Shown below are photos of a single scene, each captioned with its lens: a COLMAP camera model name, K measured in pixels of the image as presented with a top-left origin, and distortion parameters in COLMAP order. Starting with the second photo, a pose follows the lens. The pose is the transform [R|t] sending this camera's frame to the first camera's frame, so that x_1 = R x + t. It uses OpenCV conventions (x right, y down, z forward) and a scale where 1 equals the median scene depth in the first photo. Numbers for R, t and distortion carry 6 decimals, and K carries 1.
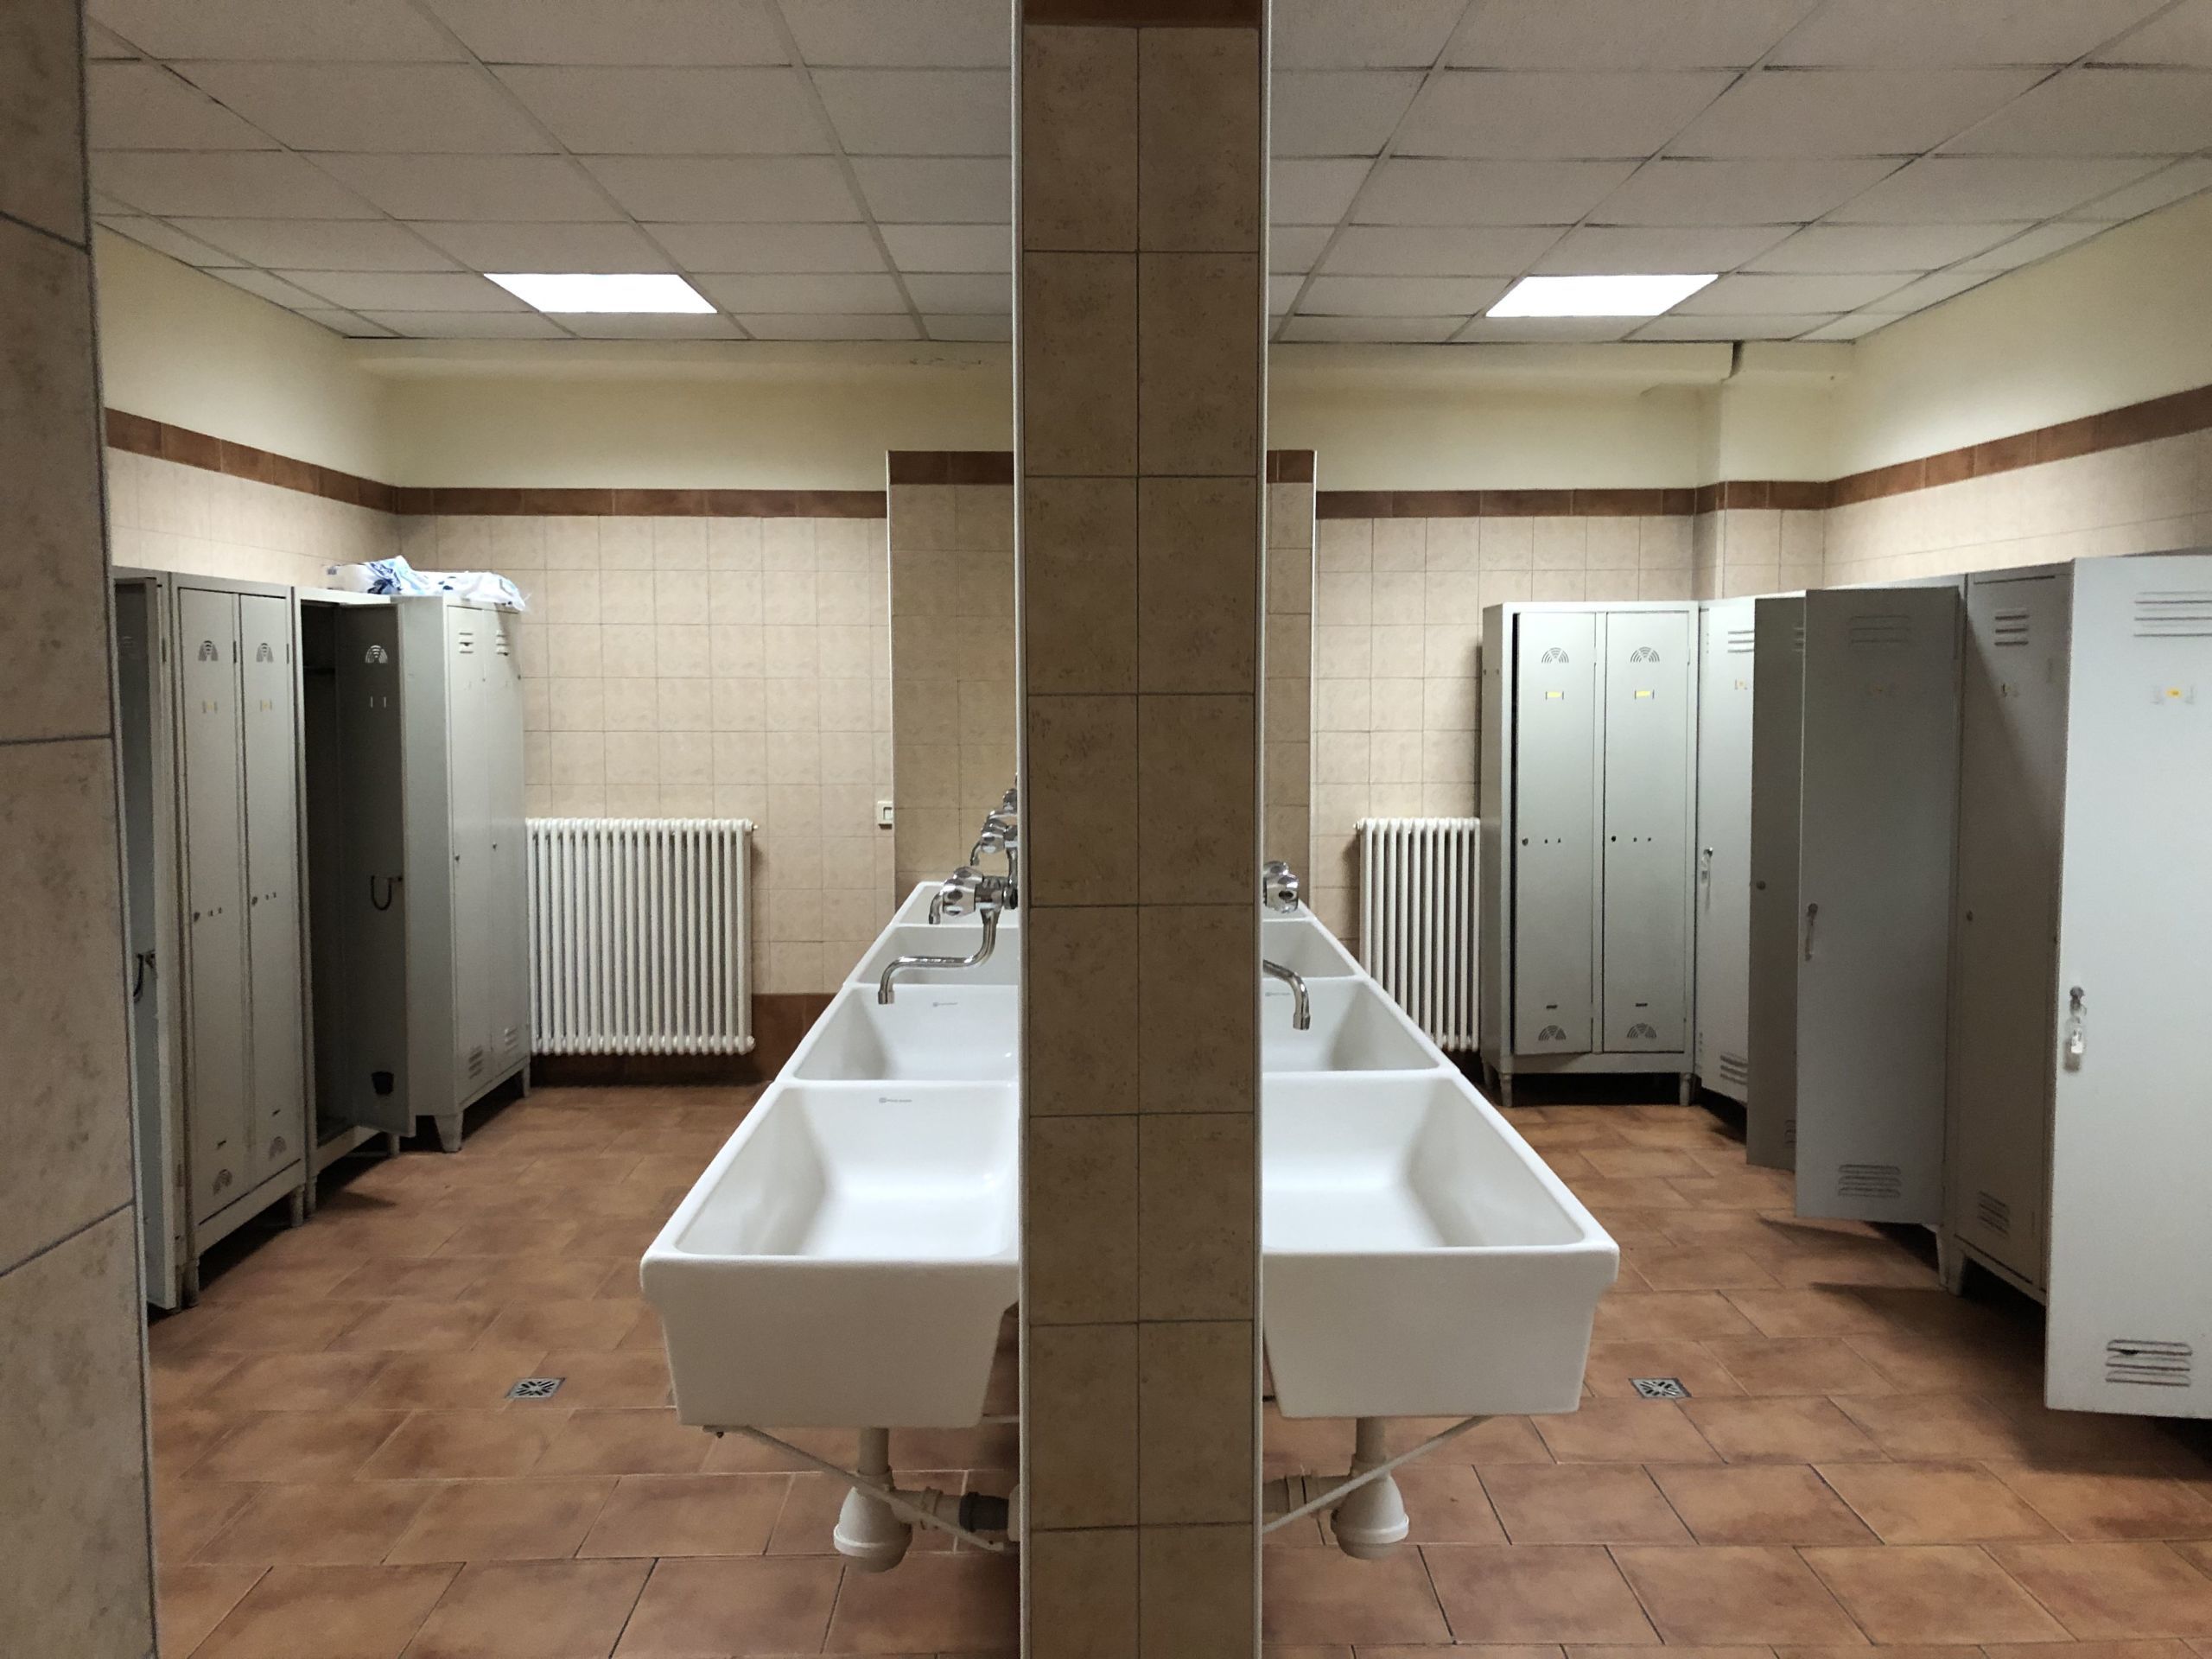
lens RADIAL K [[1839.5, 0, 1109.4], [0, 1839.5, 822.1], [0, 0, 1]] dist [0.060349, -0.069712]
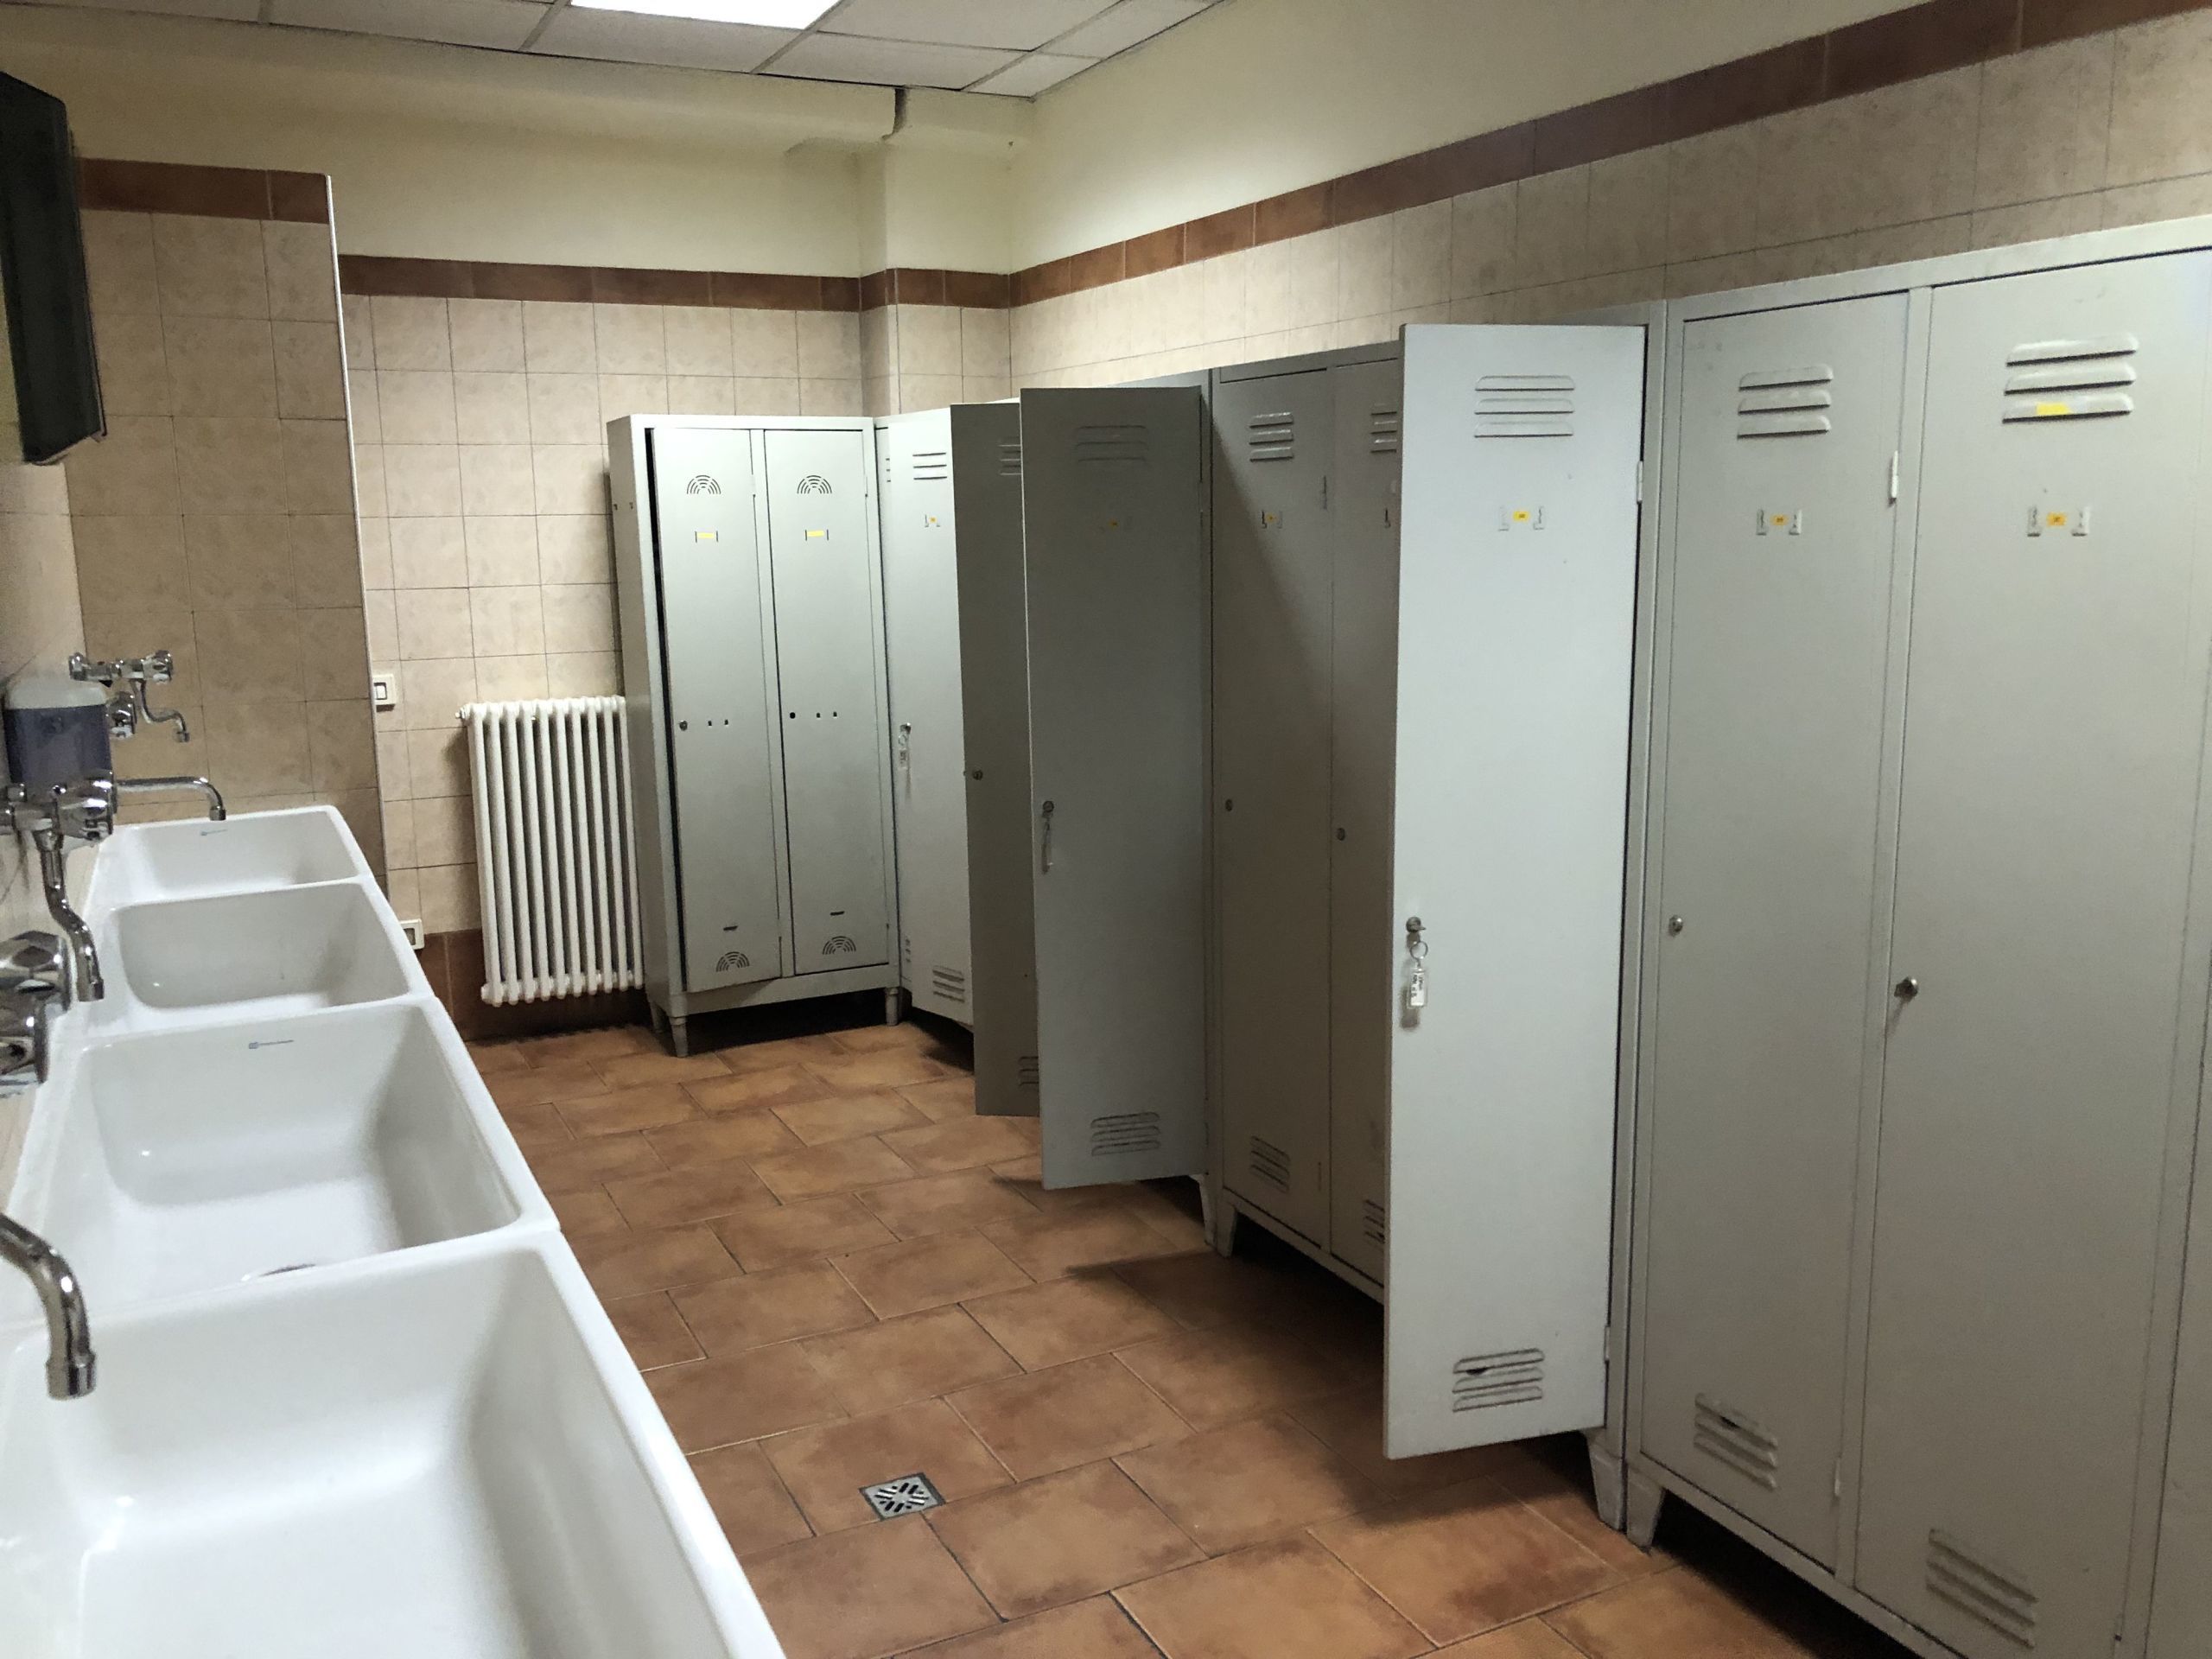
lens RADIAL K [[1839.5, 0, 1103.1], [0, 1839.5, 834.8], [0, 0, 1]] dist [0.060349, -0.069712]
pose [[0.904836, -0.083398, 0.417512, 0.067234], [0.045973, 0.994032, 0.098923, -0.015289], [-0.423270, -0.070315, 0.903271, 0.256460]]
